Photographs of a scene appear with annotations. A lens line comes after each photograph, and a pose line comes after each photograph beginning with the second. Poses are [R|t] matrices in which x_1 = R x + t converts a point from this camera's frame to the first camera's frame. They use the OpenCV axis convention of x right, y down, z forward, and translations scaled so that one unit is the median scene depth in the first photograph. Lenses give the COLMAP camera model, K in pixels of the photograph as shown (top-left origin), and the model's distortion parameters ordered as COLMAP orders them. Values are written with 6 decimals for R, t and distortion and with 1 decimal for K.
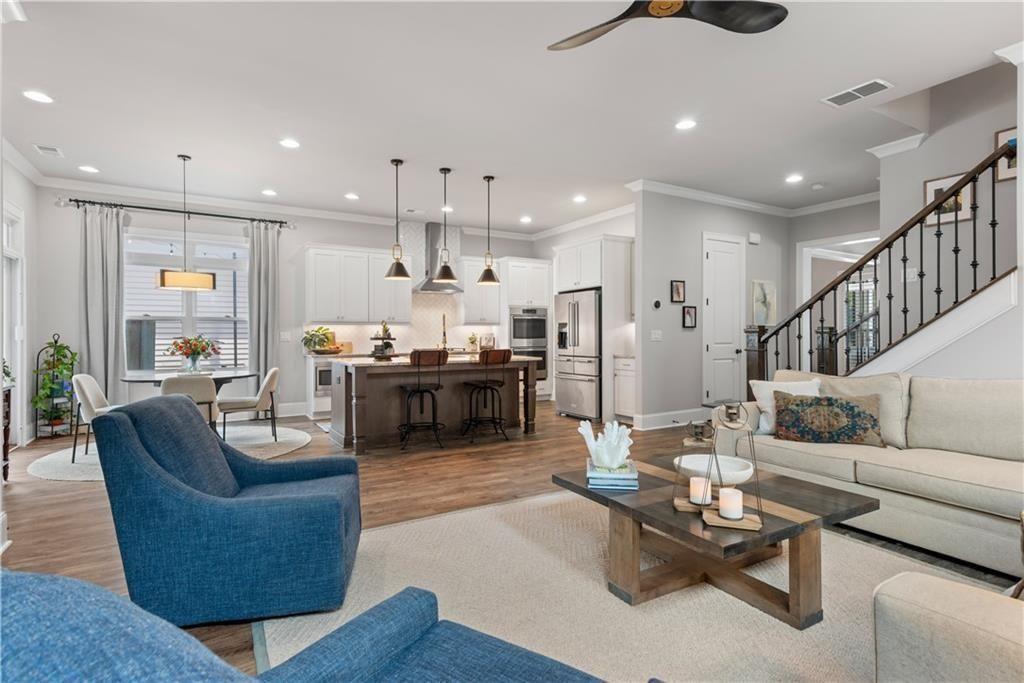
lens RADIAL K [[497.9, 0, 502.8], [0, 497.9, 329.7], [0, 0, 1]] dist [0.019658, -0.000047]
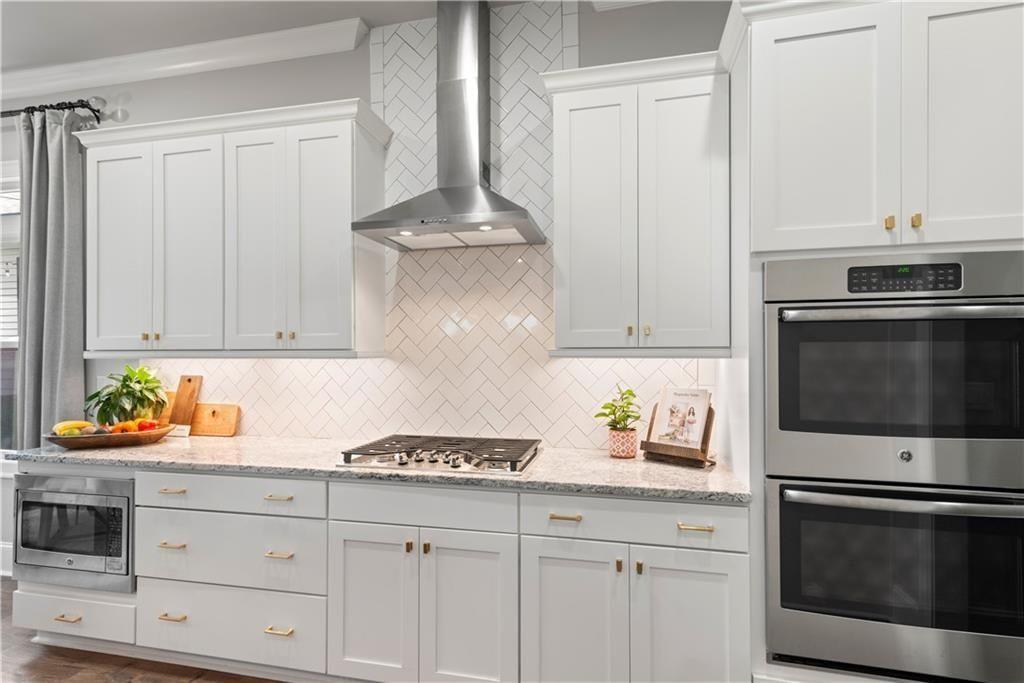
lens RADIAL K [[502.2, 0, 507.6], [0, 502.2, 359.1], [0, 0, 1]] dist [0.025706, 0.000189]
pose [[0.713474, 0.009654, -0.700615, 0.096100], [0.004645, 0.999818, 0.018508, -0.015630], [0.700666, -0.016460, 0.713300, 0.962233]]
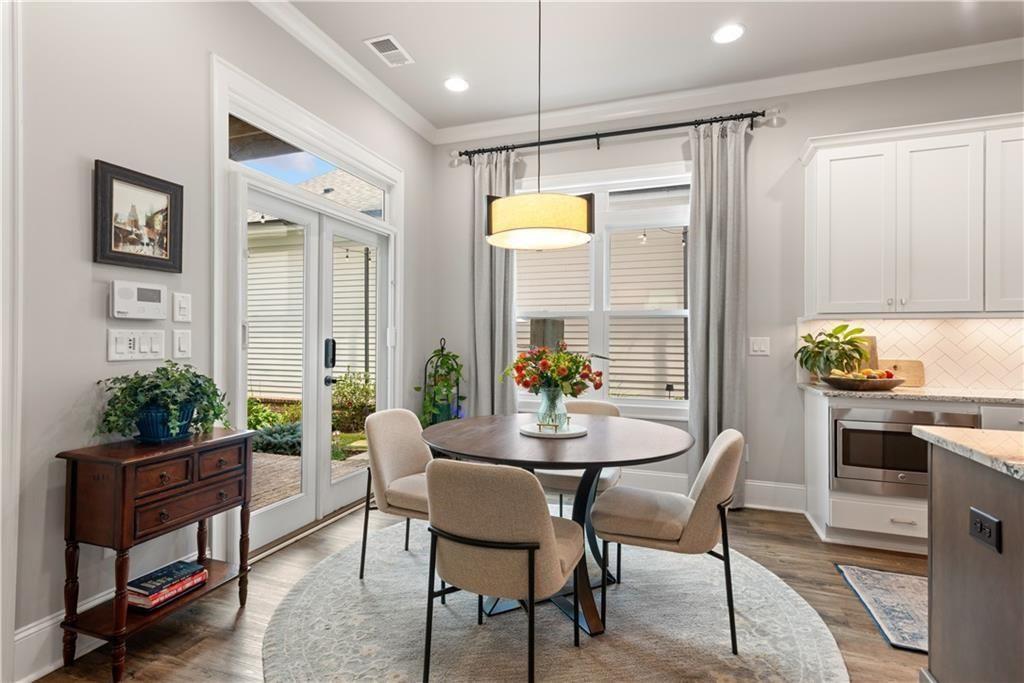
lens RADIAL K [[499.4, 0, 512.0], [0, 499.4, 341.5], [0, 0, 1]] dist [0.003458, 0.008958]
pose [[0.647951, 0.007081, -0.761649, -0.223361], [-0.001654, 0.999968, 0.007890, 0.005898], [0.761680, -0.003853, 0.647942, 0.507341]]
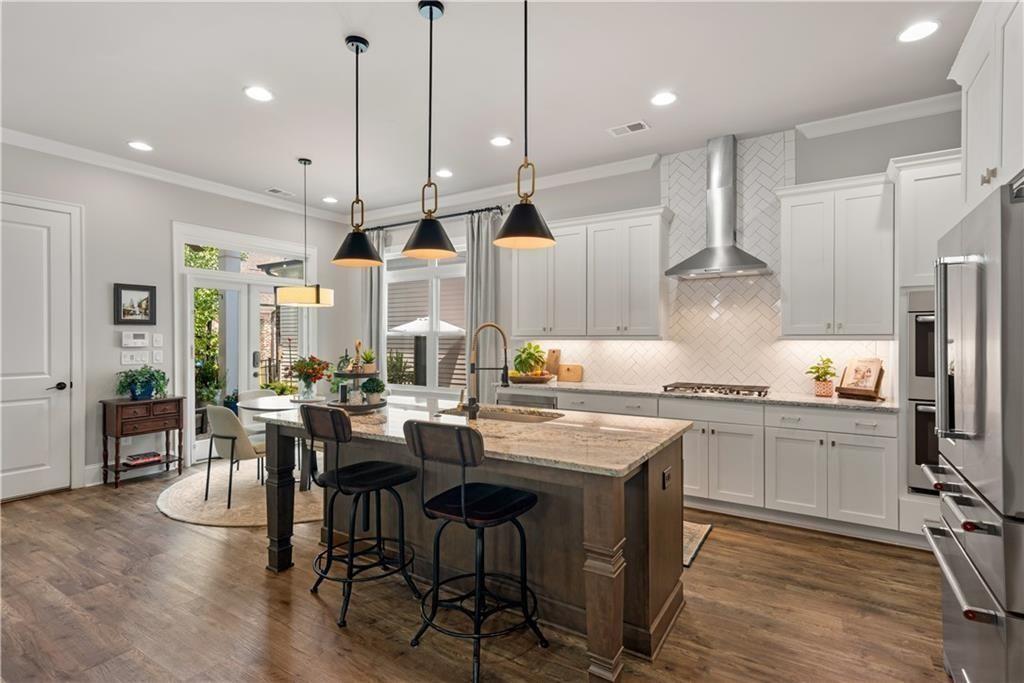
lens RADIAL K [[505.9, 0, 506.4], [0, 505.9, 342.2], [0, 0, 1]] dist [0.029026, -0.000186]
pose [[0.445329, 0.011833, -0.895289, 0.274132], [0.006111, 0.999849, 0.016254, -0.019297], [0.895346, -0.012710, 0.445189, 0.675728]]
